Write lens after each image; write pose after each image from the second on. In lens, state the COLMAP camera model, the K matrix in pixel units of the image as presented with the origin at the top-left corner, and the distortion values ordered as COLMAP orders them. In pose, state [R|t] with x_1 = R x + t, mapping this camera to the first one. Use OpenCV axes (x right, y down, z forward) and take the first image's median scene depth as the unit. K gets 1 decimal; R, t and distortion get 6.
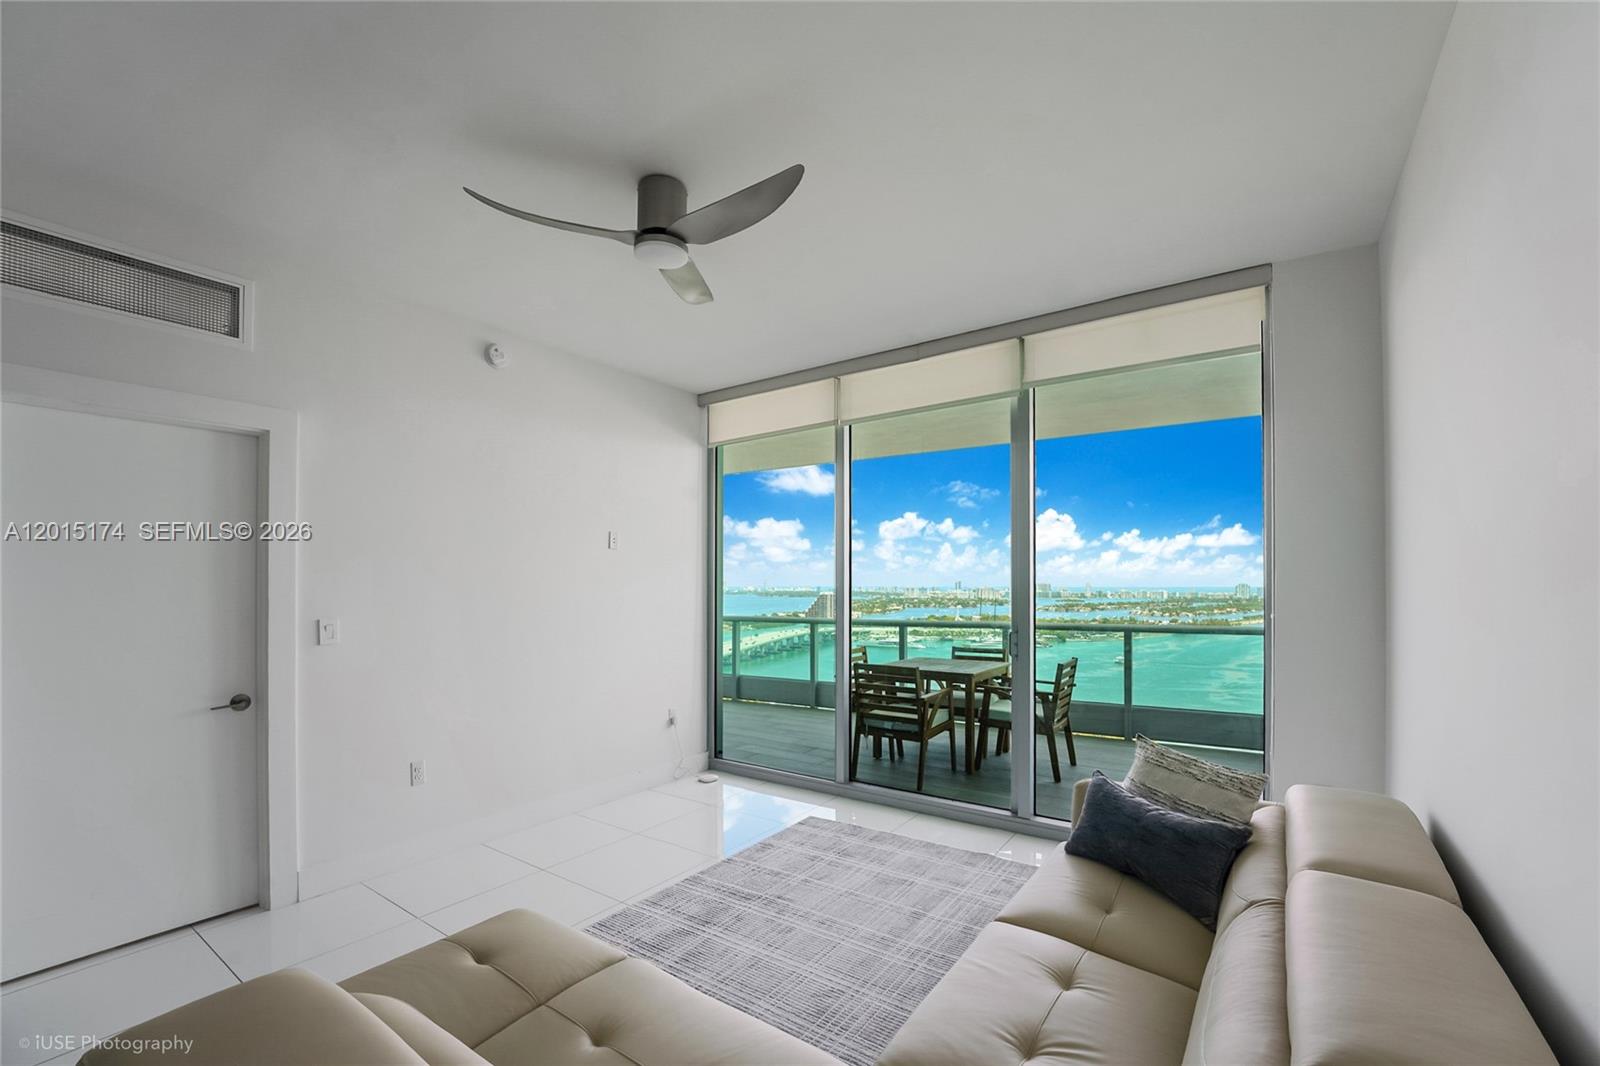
lens RADIAL K [[693.0, 0, 789.4], [0, 693.0, 574.5], [0, 0, 1]] dist [-0.015352, -0.000204]
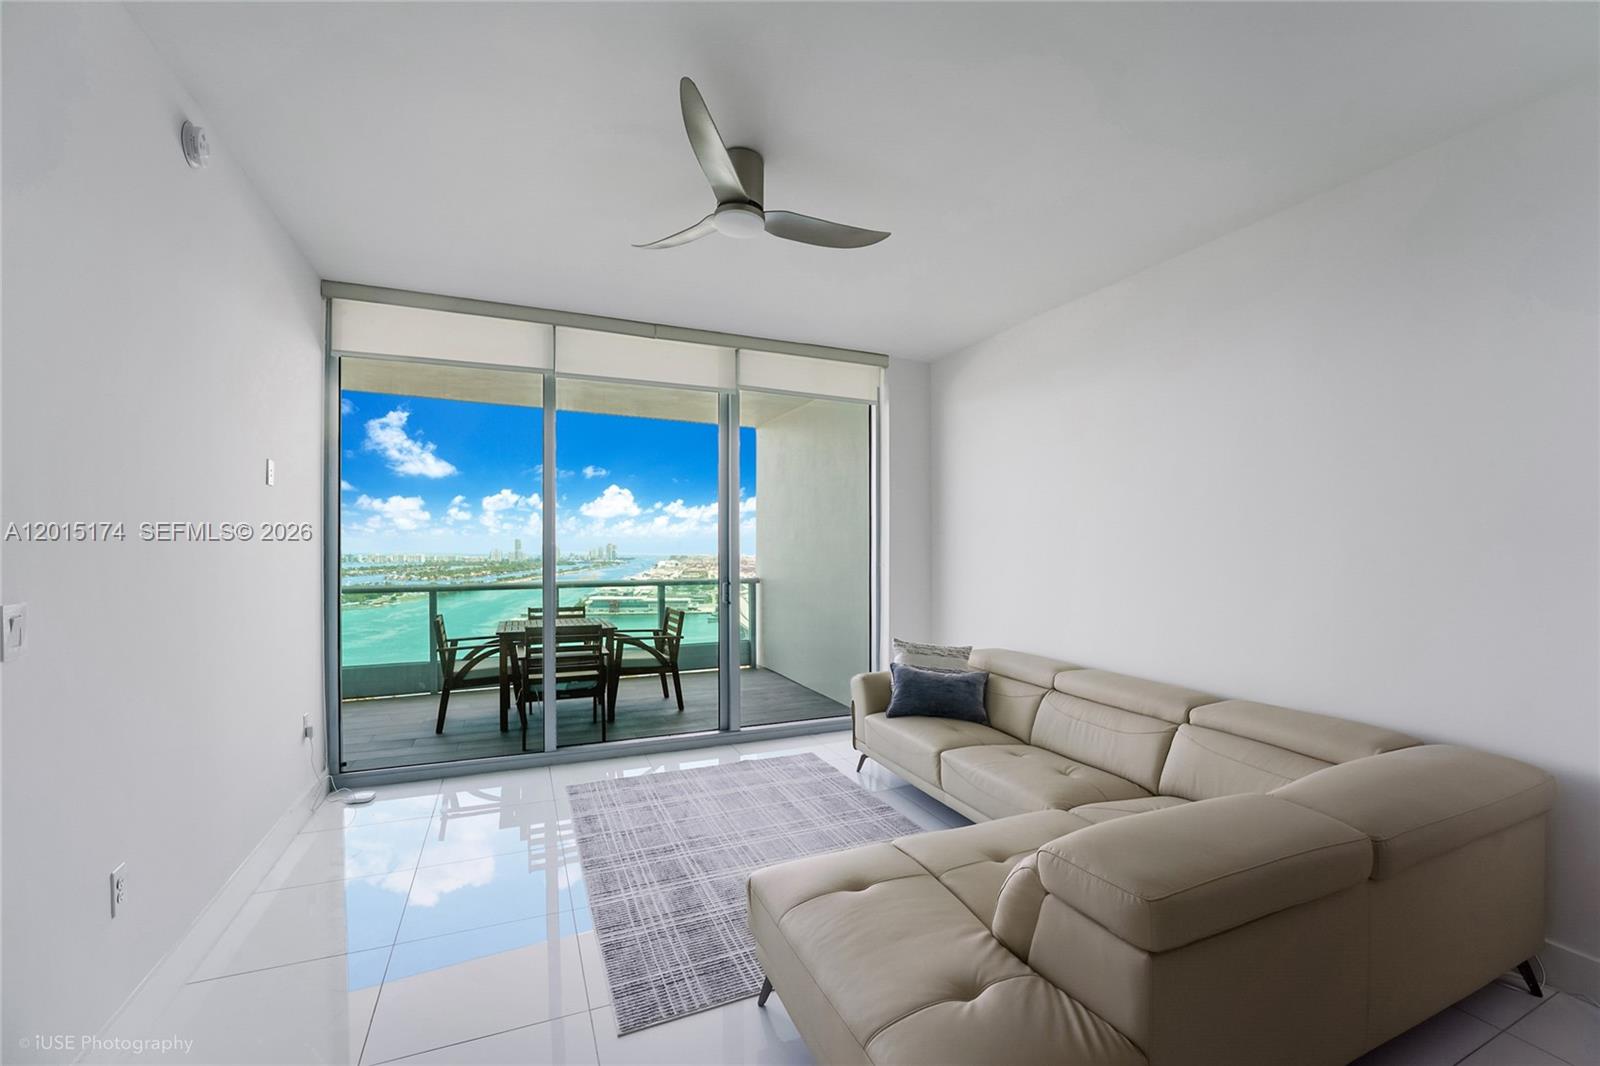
lens RADIAL K [[680.1, 0, 839.3], [0, 680.1, 541.0], [0, 0, 1]] dist [-0.015141, 0.001740]
pose [[0.477321, 0.015481, 0.878593, -0.494171], [-0.018429, 0.999801, -0.007604, 0.009479], [-0.878536, -0.012561, 0.477511, 0.184978]]
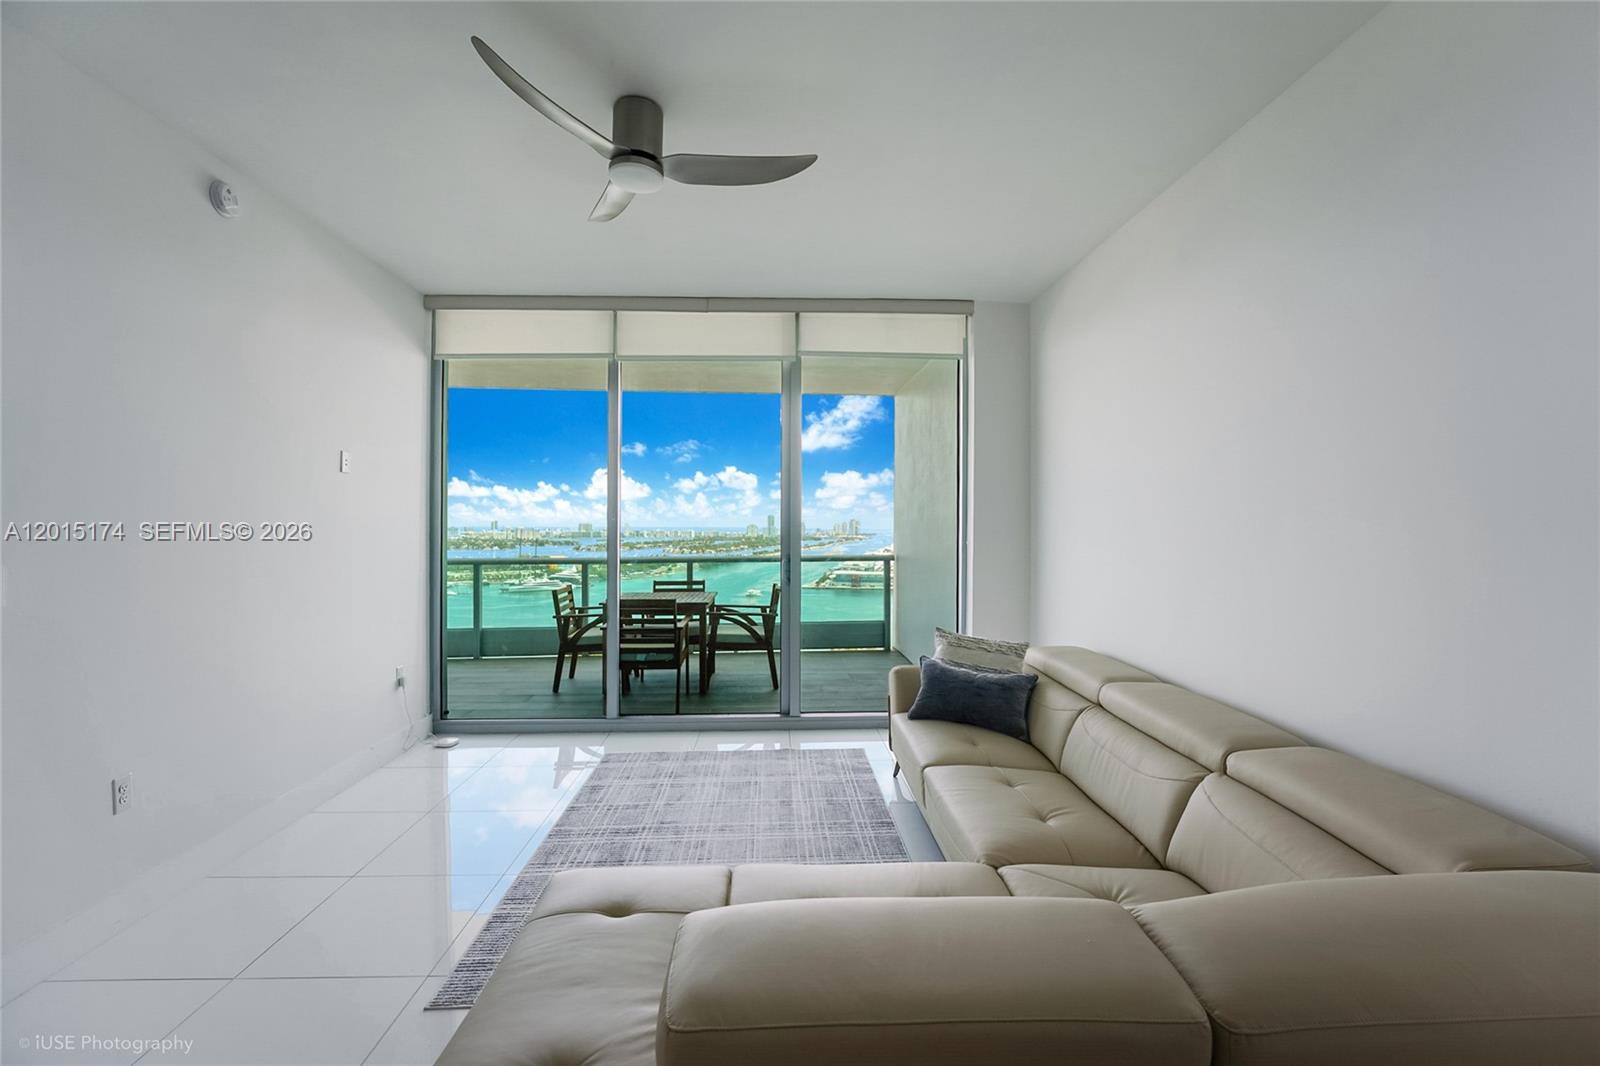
lens RADIAL K [[698.0, 0, 813.7], [0, 698.0, 520.5], [0, 0, 1]] dist [-0.013610, 0.000933]
pose [[0.776270, 0.006959, 0.630362, -0.296372], [-0.012312, 0.999916, 0.004123, 0.006594], [-0.630280, -0.010962, 0.776291, 0.035912]]
